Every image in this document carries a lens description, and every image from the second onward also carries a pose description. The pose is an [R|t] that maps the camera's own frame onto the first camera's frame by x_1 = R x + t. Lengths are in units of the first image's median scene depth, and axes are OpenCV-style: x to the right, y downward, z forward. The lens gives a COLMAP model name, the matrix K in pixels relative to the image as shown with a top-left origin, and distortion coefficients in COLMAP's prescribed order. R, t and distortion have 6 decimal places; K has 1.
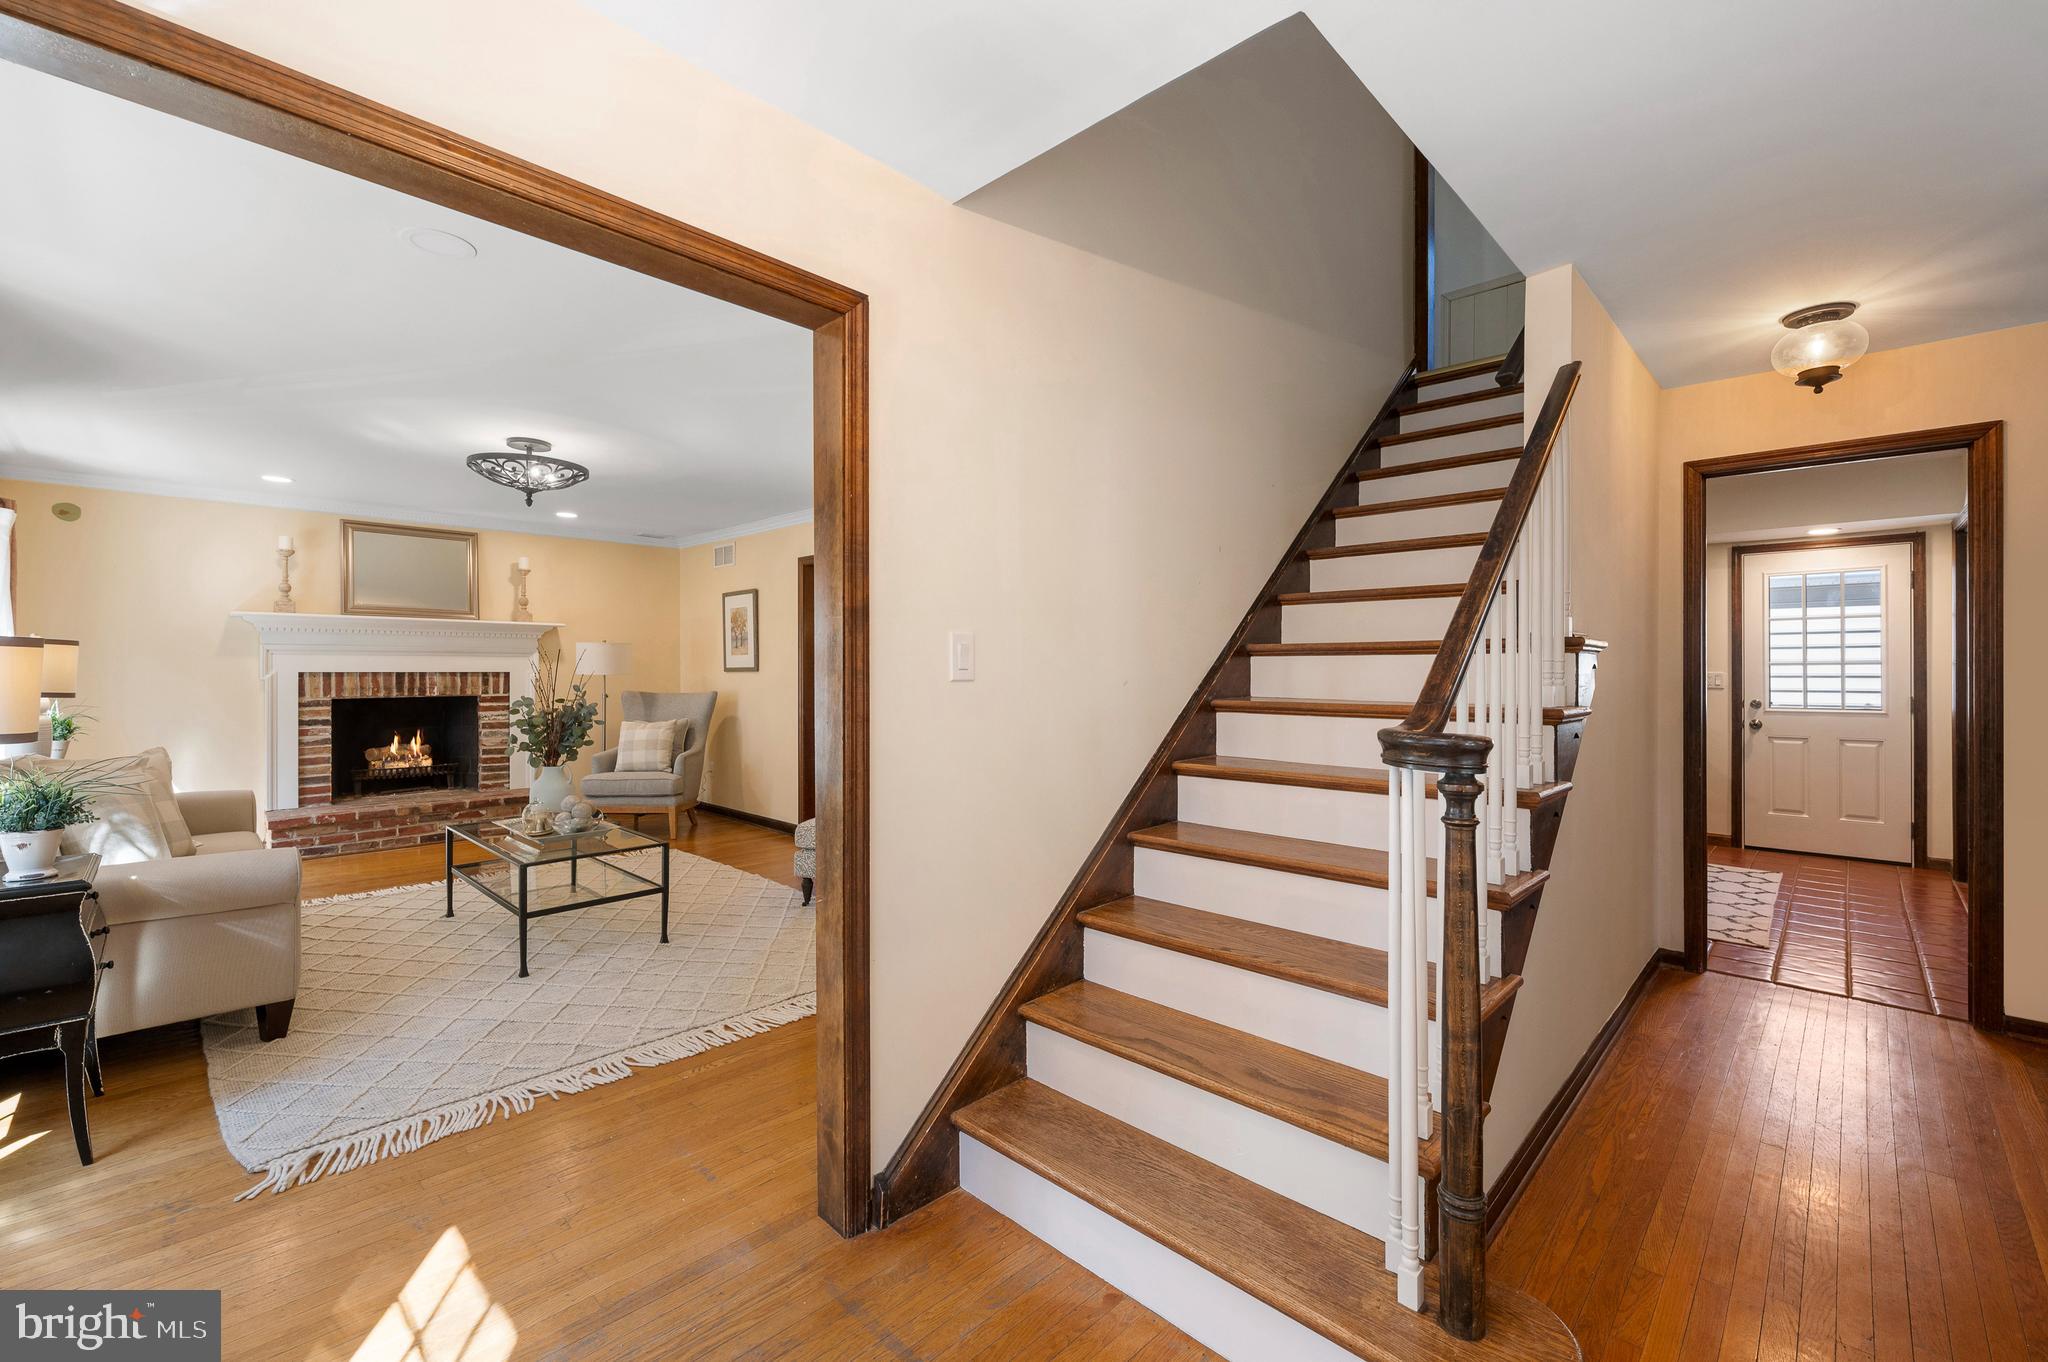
lens RADIAL K [[847.5, 0, 1023.0], [0, 847.5, 664.5], [0, 0, 1]] dist [-0.003724, -0.000408]
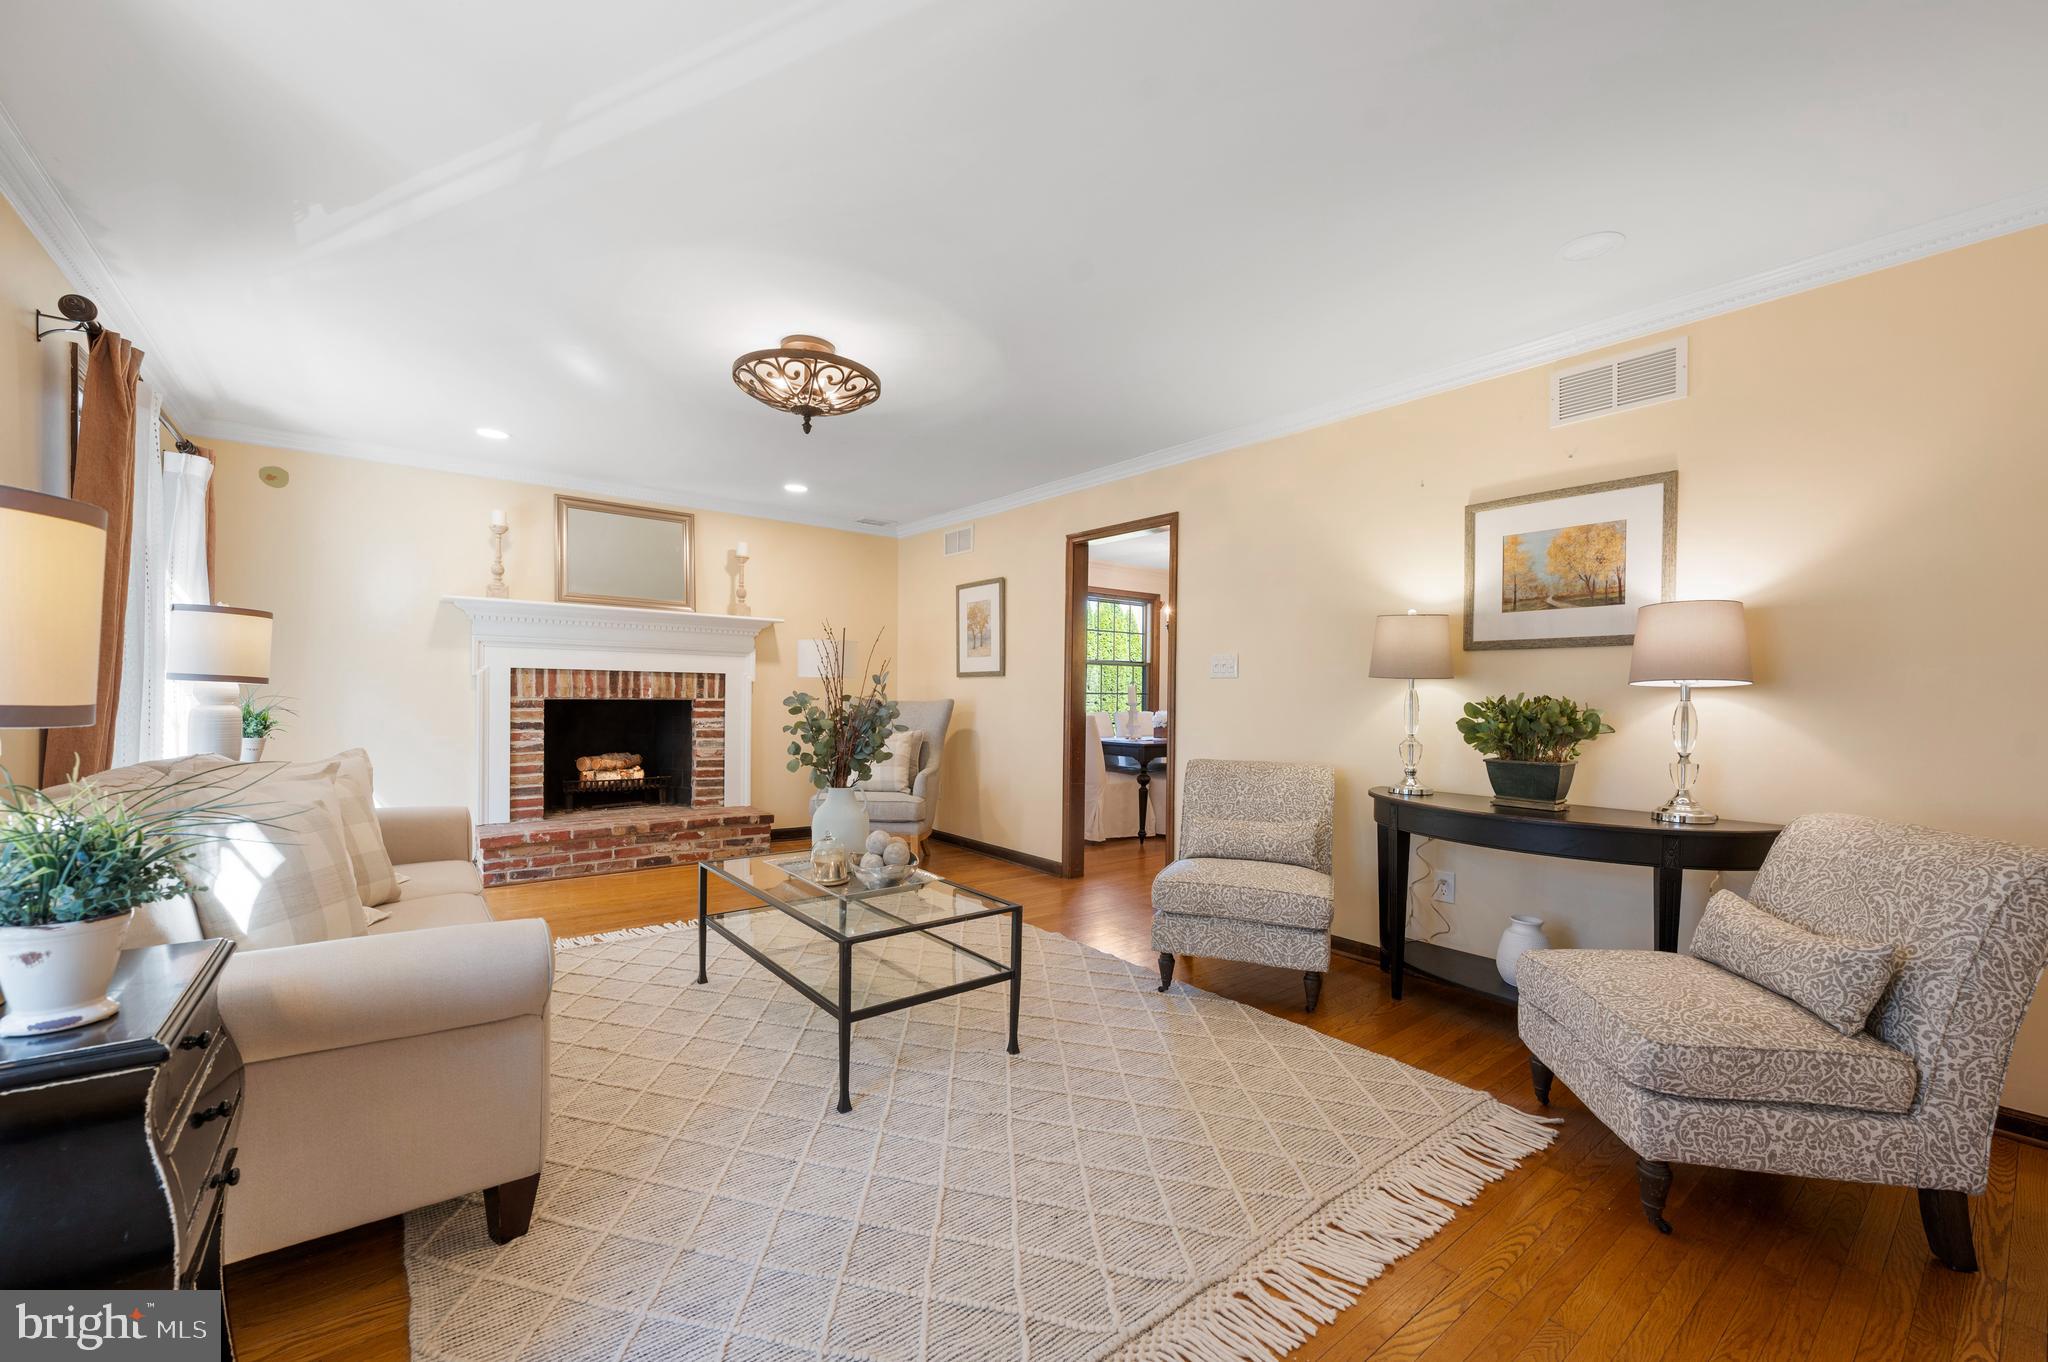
lens RADIAL K [[831.8, 0, 1025.8], [0, 831.8, 697.8], [0, 0, 1]] dist [-0.006596, -0.000143]
pose [[0.990475, 0.014333, -0.136948, -0.210855], [-0.012797, 0.999845, 0.012089, 0.022981], [0.137100, -0.010221, 0.990504, 0.221740]]
